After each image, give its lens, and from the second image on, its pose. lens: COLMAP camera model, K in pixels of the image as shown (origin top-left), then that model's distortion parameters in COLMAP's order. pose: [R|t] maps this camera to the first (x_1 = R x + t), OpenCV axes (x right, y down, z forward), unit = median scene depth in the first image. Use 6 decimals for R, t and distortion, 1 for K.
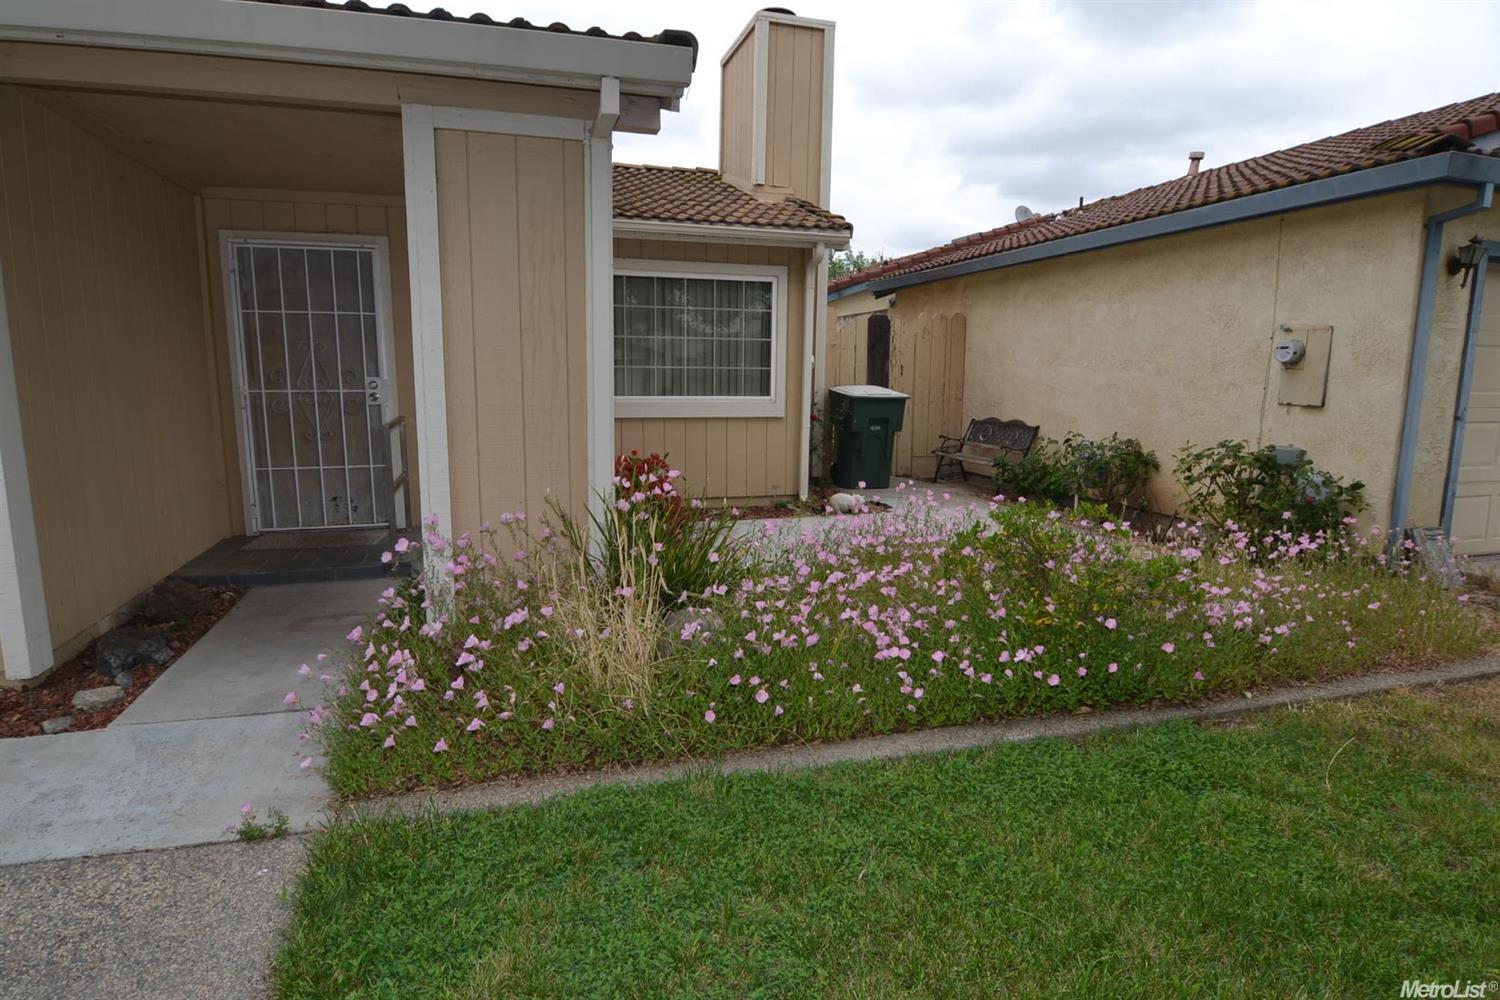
lens RADIAL K [[814.0, 0, 744.4], [0, 814.0, 501.8], [0, 0, 1]] dist [-0.013615, -0.002387]
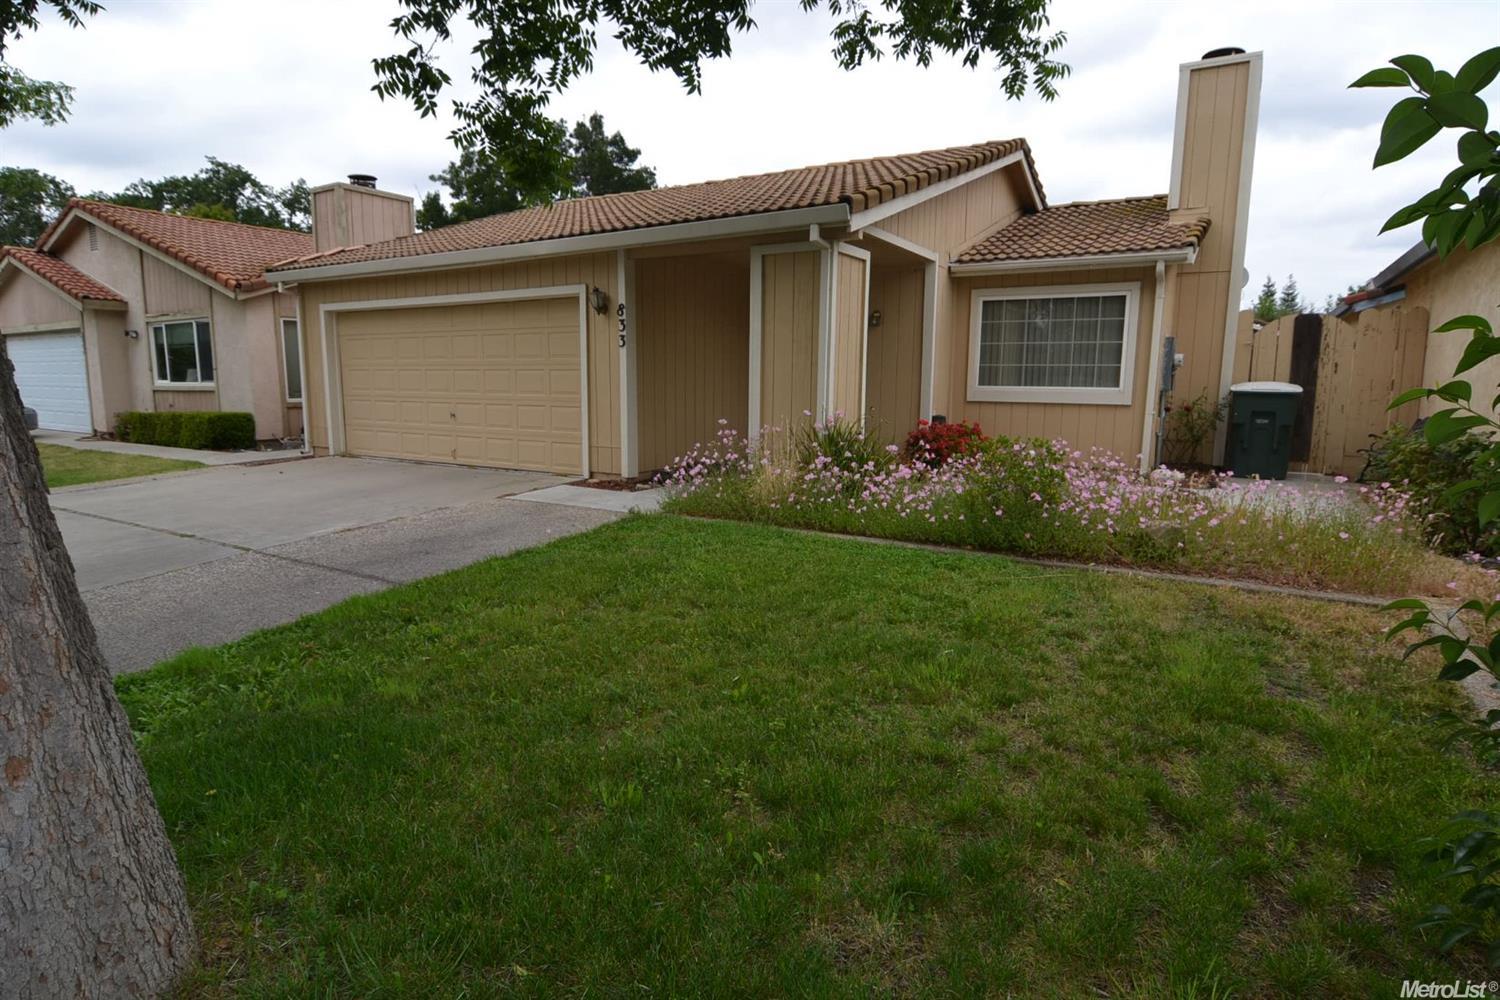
lens RADIAL K [[814.0, 0, 755.2], [0, 814.0, 499.4], [0, 0, 1]] dist [-0.013615, -0.002387]
pose [[0.661287, 0.105379, -0.742694, 0.595957], [-0.119791, 0.992213, 0.034121, 0.061990], [0.740506, 0.066405, 0.668761, -0.217964]]
